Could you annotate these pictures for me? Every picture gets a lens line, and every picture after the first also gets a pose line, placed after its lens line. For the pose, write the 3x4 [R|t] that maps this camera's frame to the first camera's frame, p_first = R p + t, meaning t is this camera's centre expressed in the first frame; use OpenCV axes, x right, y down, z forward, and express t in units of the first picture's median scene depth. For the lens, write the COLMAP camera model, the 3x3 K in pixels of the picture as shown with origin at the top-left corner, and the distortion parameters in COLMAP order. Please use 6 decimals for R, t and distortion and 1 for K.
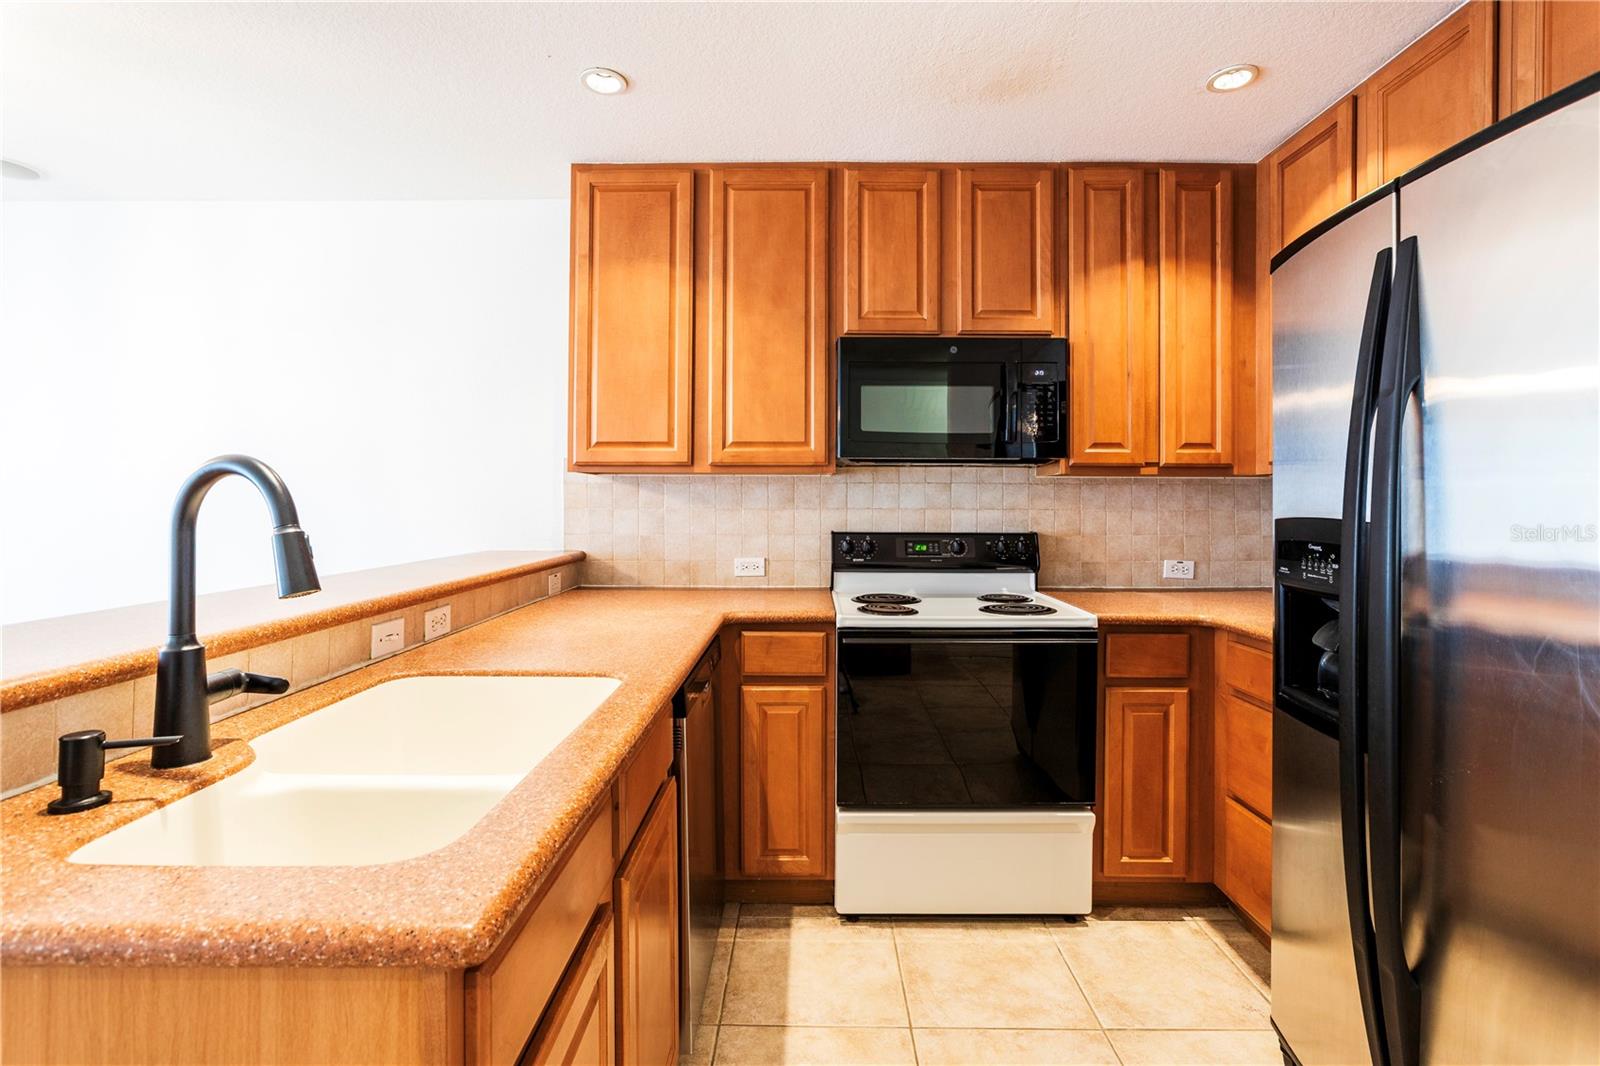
lens RADIAL K [[737.8, 0, 799.1], [0, 737.8, 496.0], [0, 0, 1]] dist [-0.039348, 0.022342]
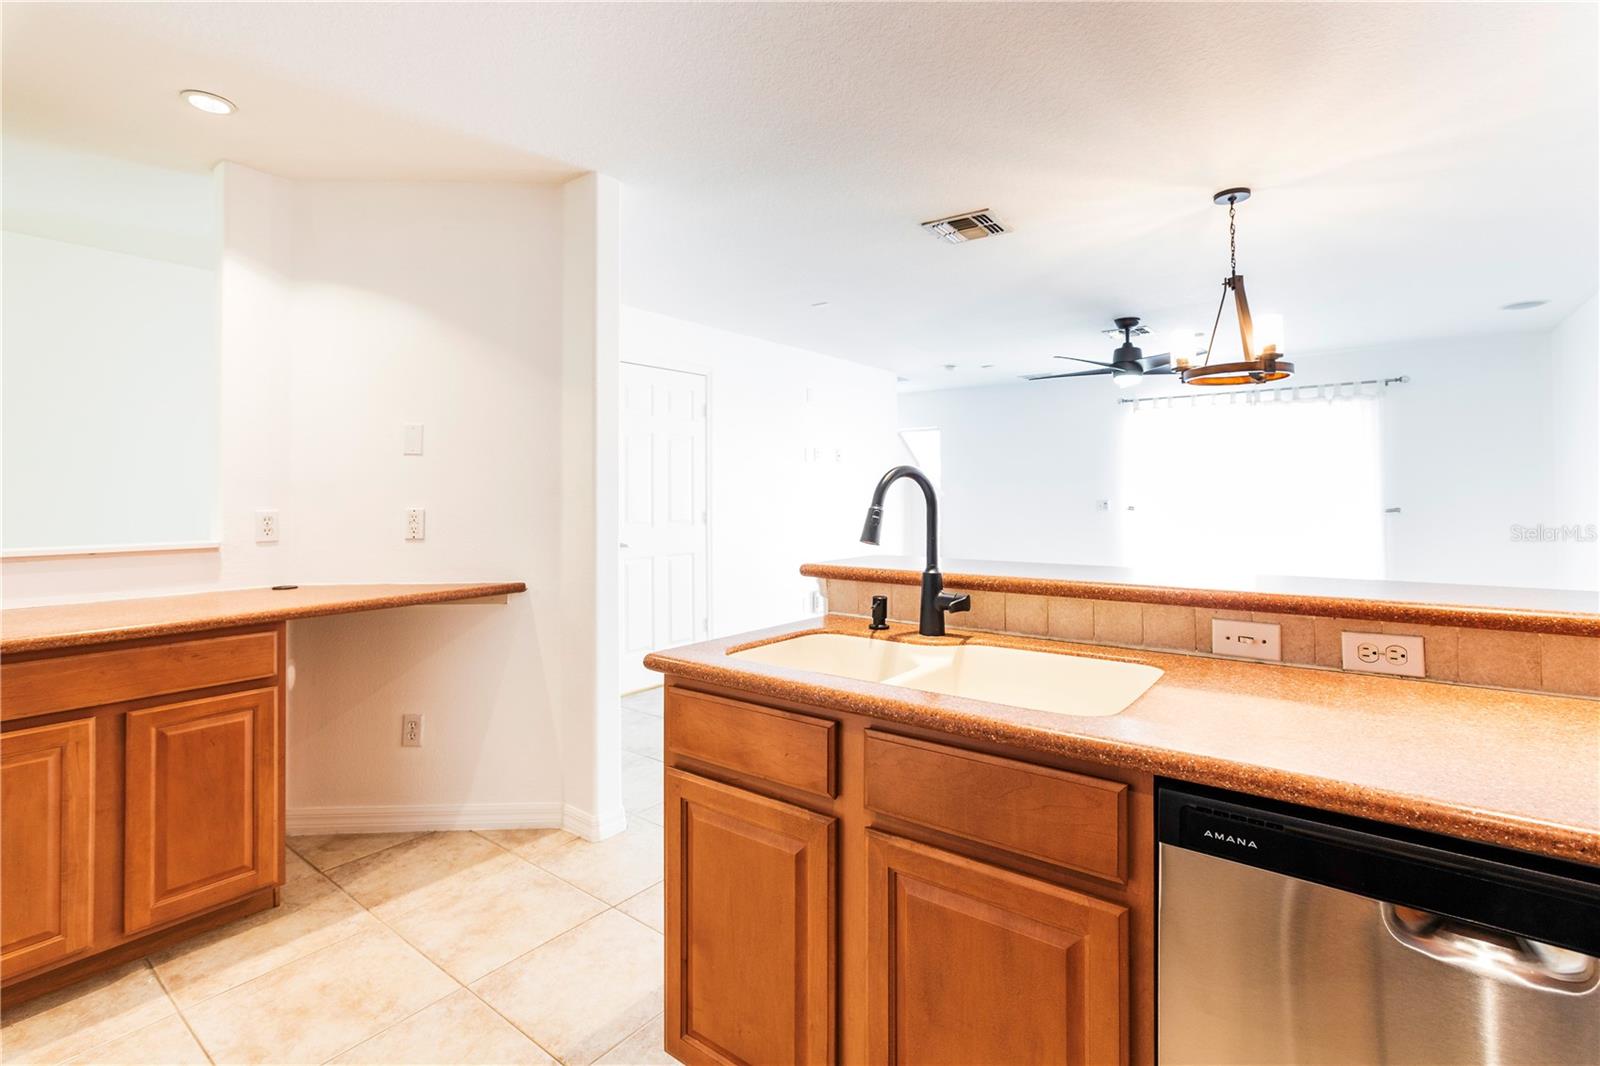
lens RADIAL K [[737.8, 0, 799.1], [0, 737.8, 496.0], [0, 0, 1]] dist [-0.039348, 0.022342]
pose [[-0.603659, 0.002982, -0.797237, 0.834136], [0.014093, 0.999877, -0.006930, 0.034892], [0.797118, -0.015419, -0.603627, 1.982616]]
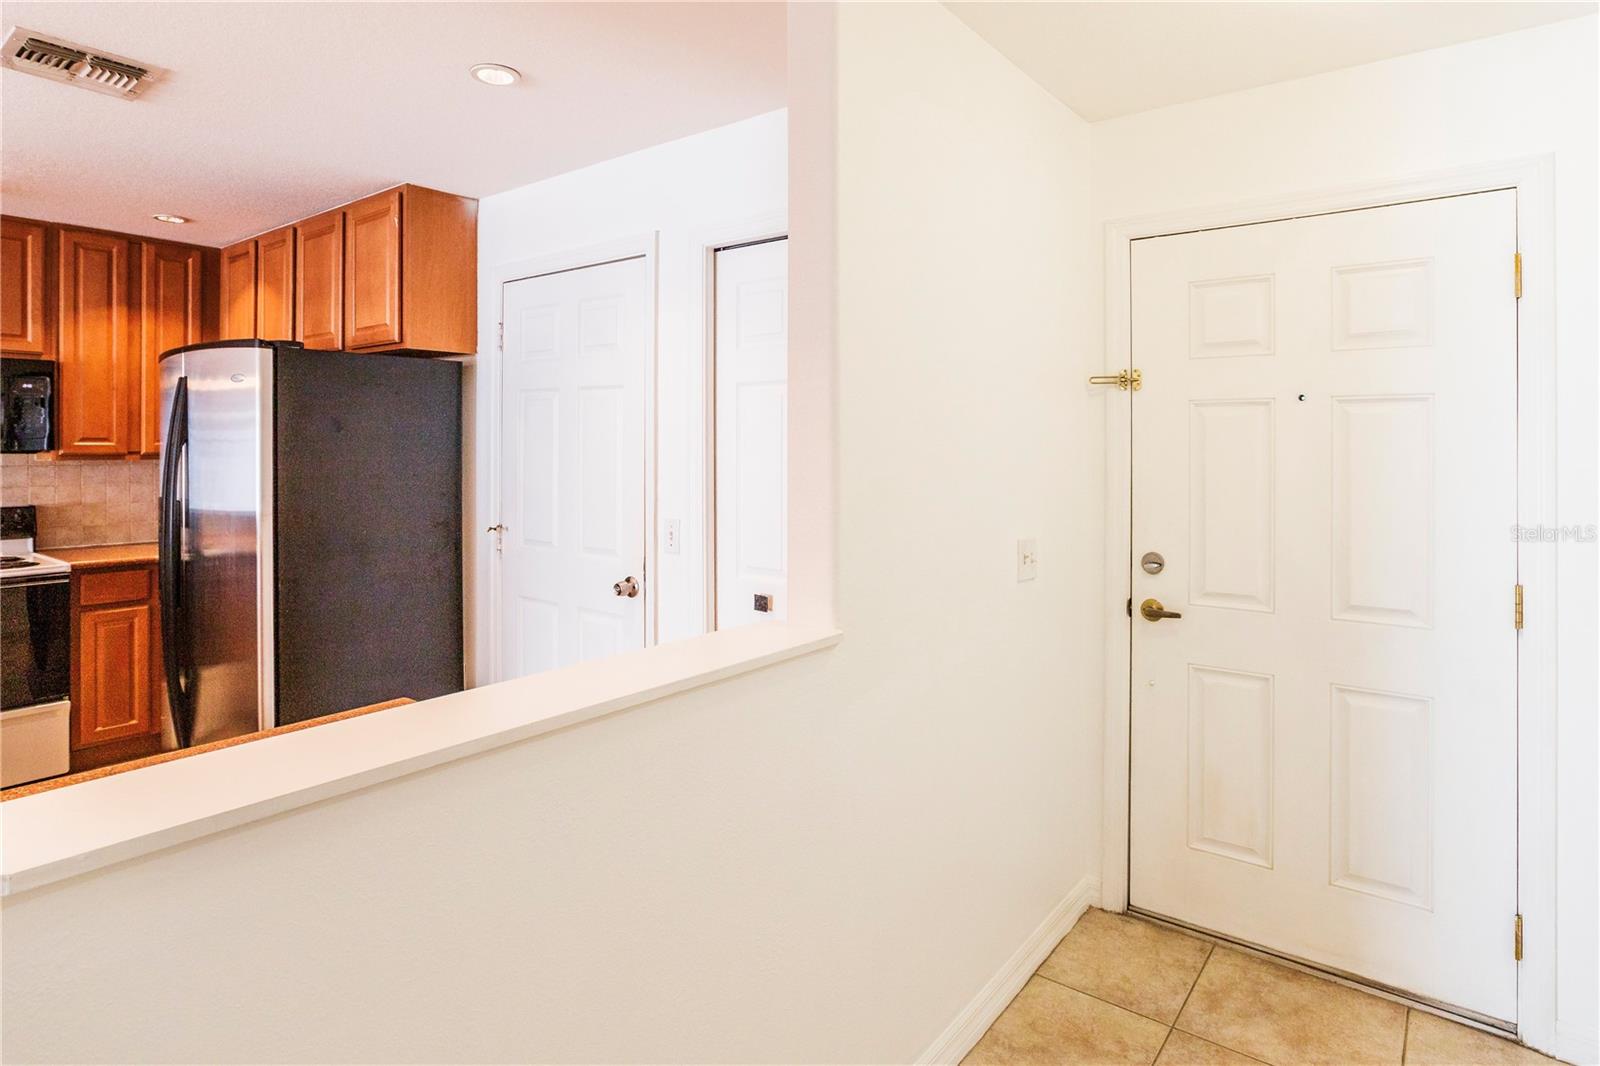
lens RADIAL K [[860.6, 0, 773.3], [0, 860.6, 449.8], [0, 0, 1]] dist [-0.034137, 0.016965]
pose [[0.597027, -0.005958, 0.802199, -0.089969], [-0.006749, 0.999900, 0.012449, -0.078274], [-0.802192, -0.012847, 0.596927, -0.950809]]
